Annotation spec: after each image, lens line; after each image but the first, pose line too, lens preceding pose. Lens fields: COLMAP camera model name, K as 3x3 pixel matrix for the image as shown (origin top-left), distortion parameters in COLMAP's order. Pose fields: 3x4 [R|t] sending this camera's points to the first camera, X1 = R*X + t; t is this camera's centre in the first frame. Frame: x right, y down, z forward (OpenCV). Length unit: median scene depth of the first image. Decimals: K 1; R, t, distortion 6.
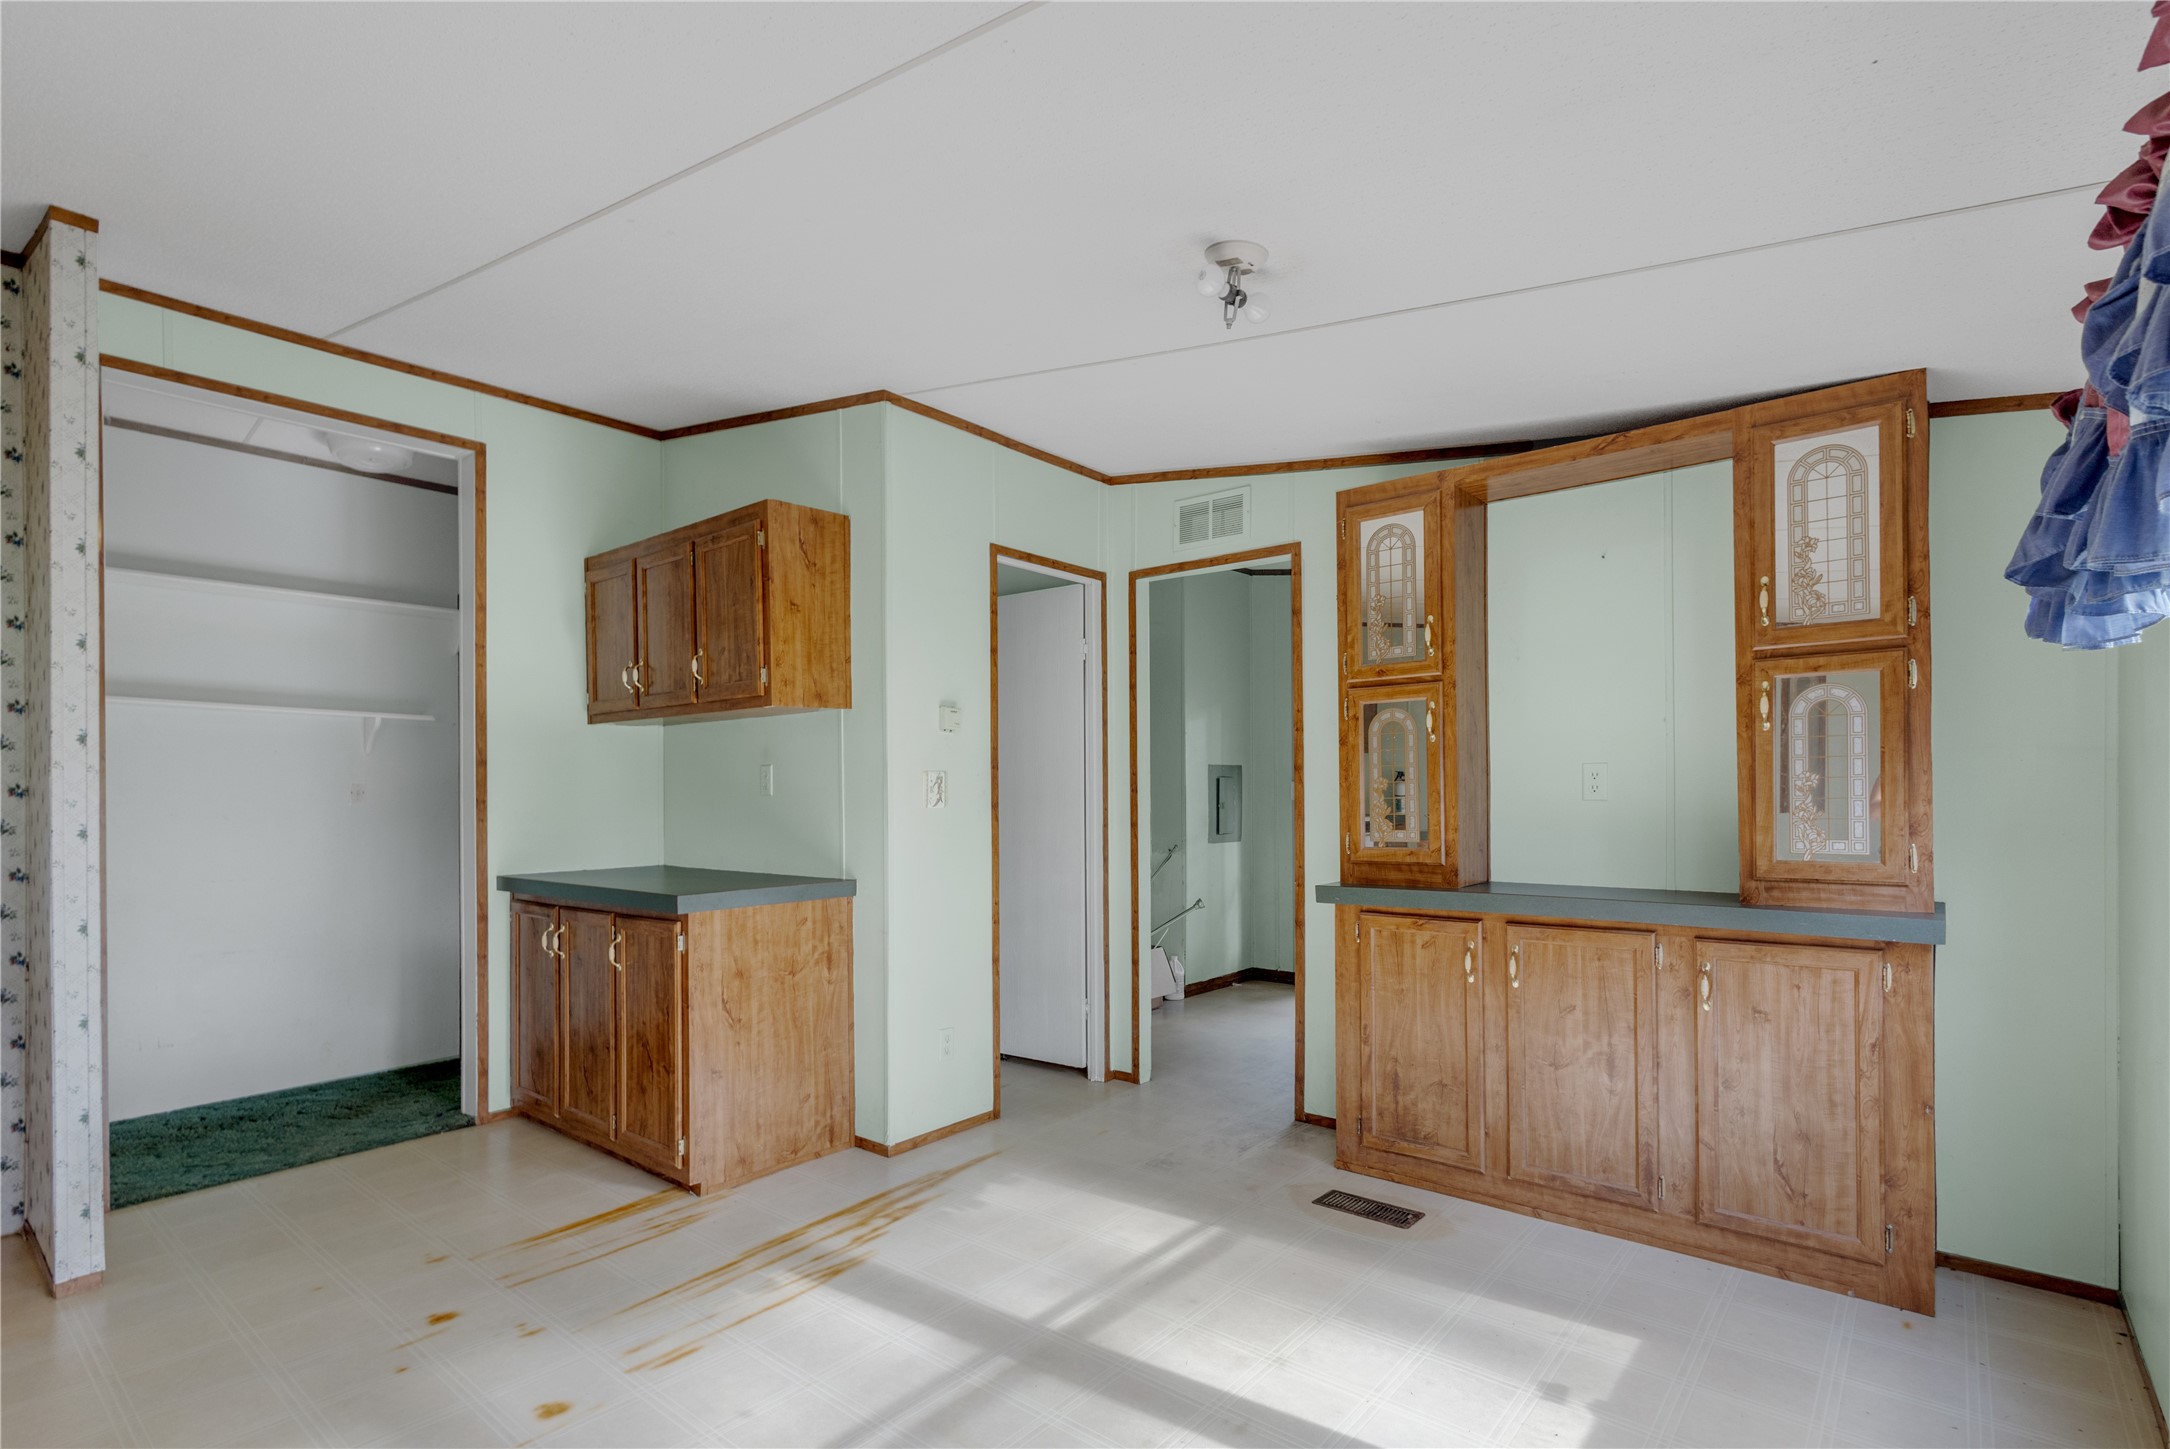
lens RADIAL K [[1027.6, 0, 1087.3], [0, 1027.6, 795.5], [0, 0, 1]] dist [-0.001545, 0.007030]
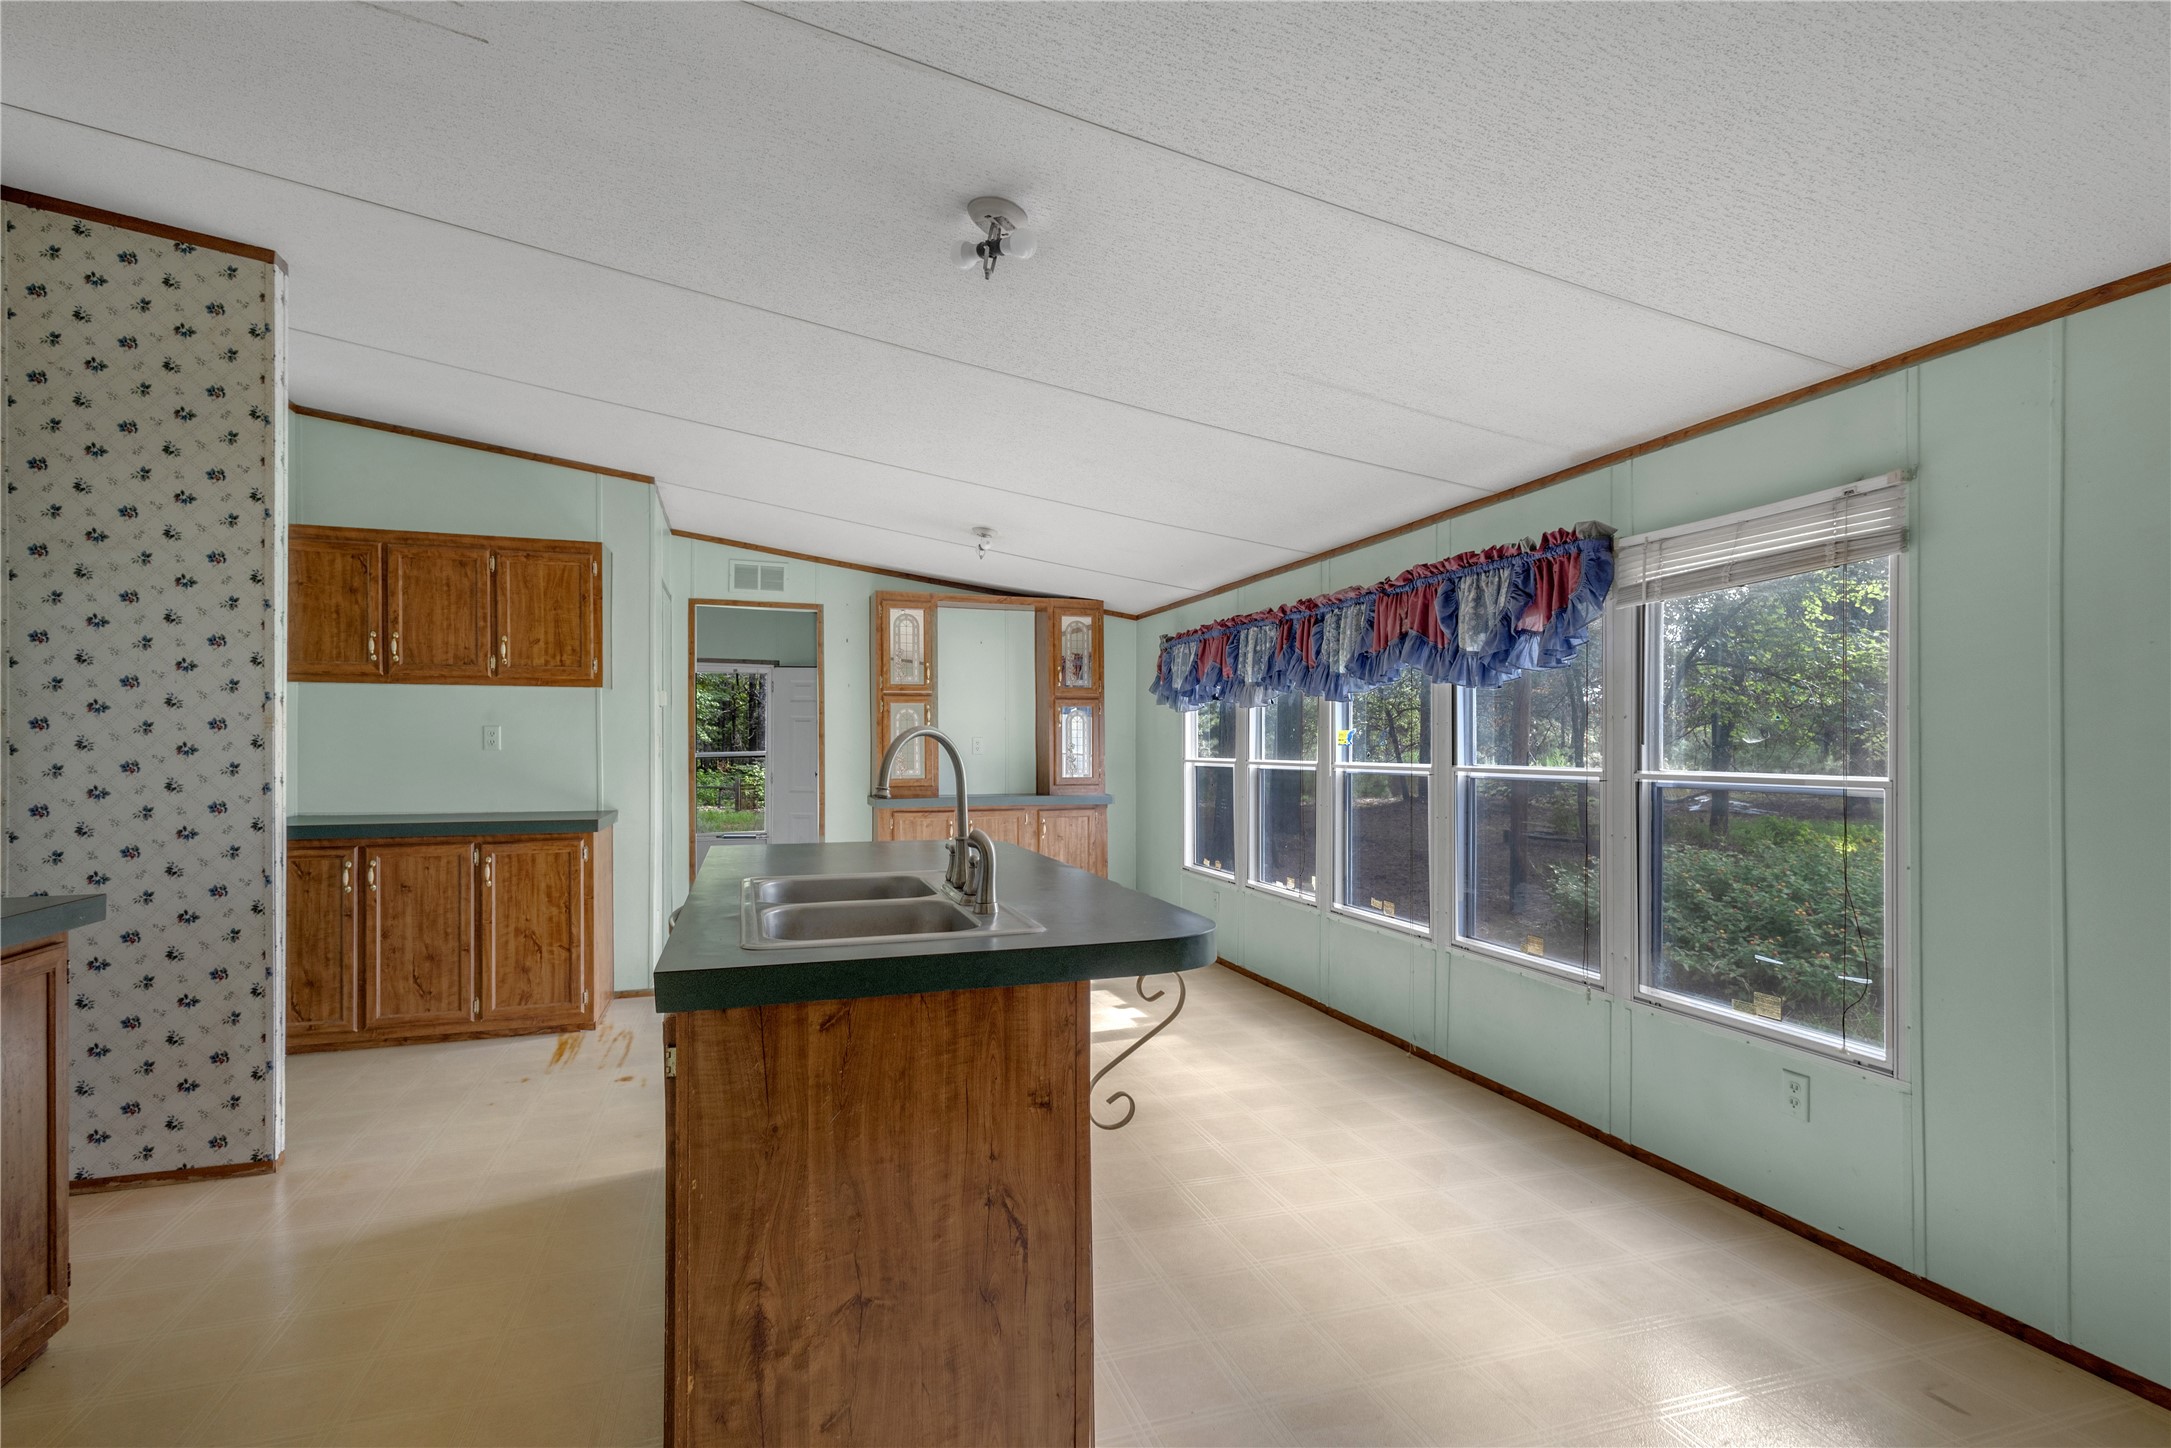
lens RADIAL K [[1014.2, 0, 1082.3], [0, 1014.2, 745.6], [0, 0, 1]] dist [-0.000806, -0.000158]
pose [[0.533382, 0.008554, 0.845831, -1.319249], [-0.000488, 0.999952, -0.009804, 0.007952], [-0.845874, 0.004816, 0.533360, -0.359744]]
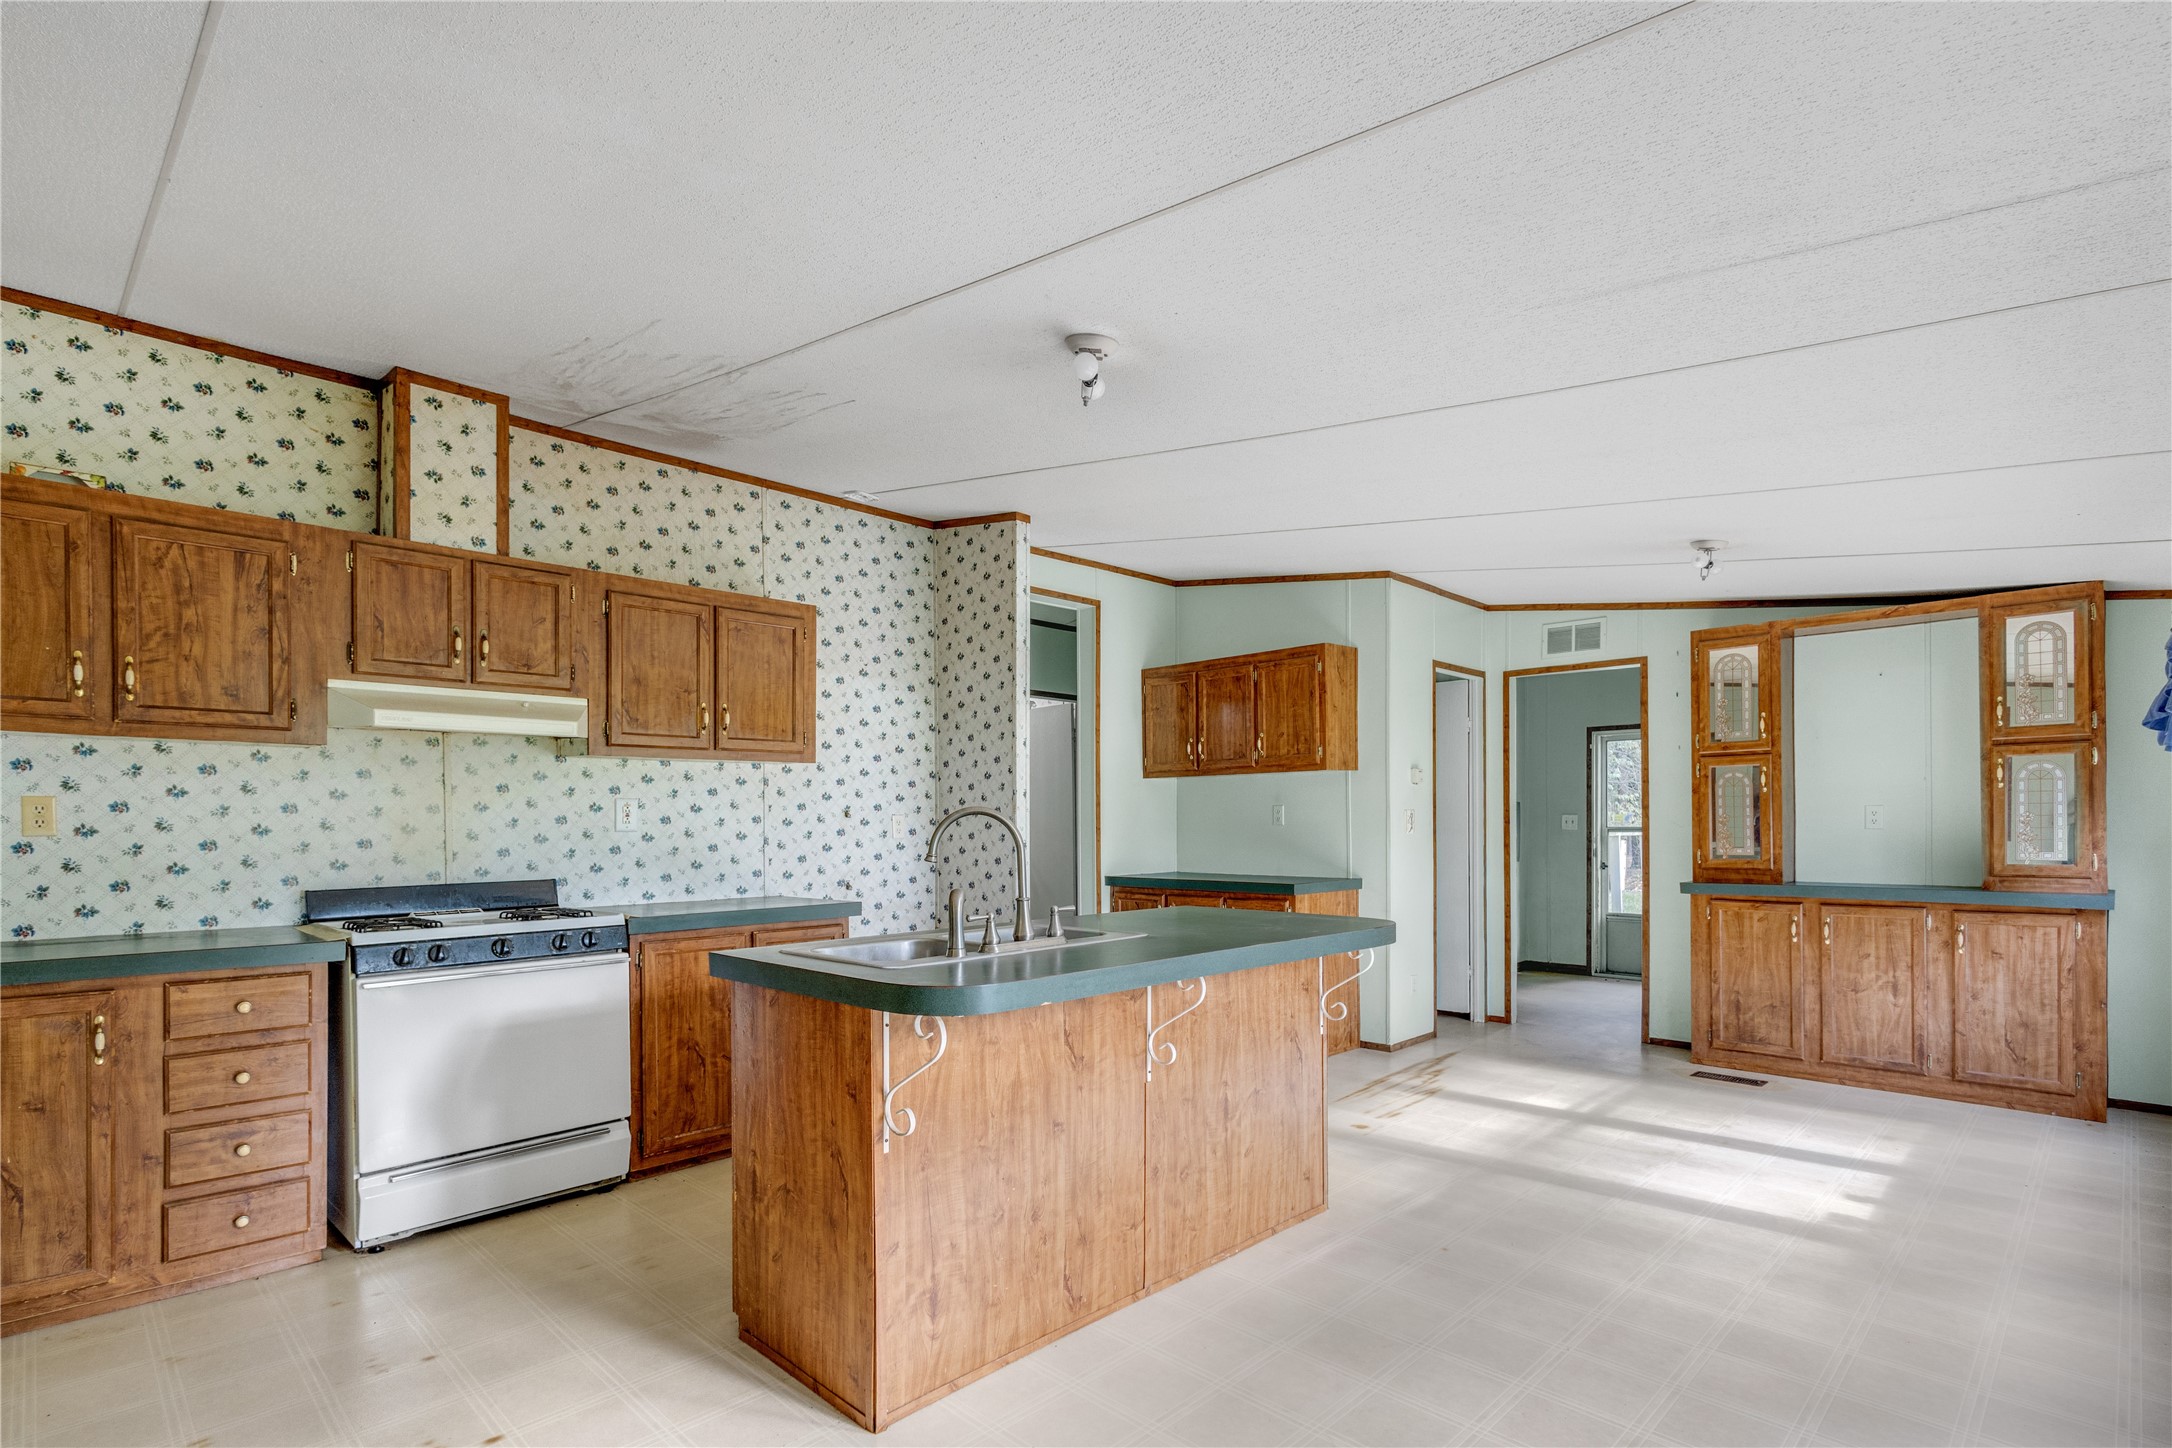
lens RADIAL K [[1033.5, 0, 1075.8], [0, 1033.5, 828.2], [0, 0, 1]] dist [0.002842, -0.000961]
pose [[0.995000, 0.002278, -0.099853, -0.623537], [-0.002128, 0.999996, 0.001610, 0.003711], [0.099856, -0.001390, 0.995001, -0.772523]]
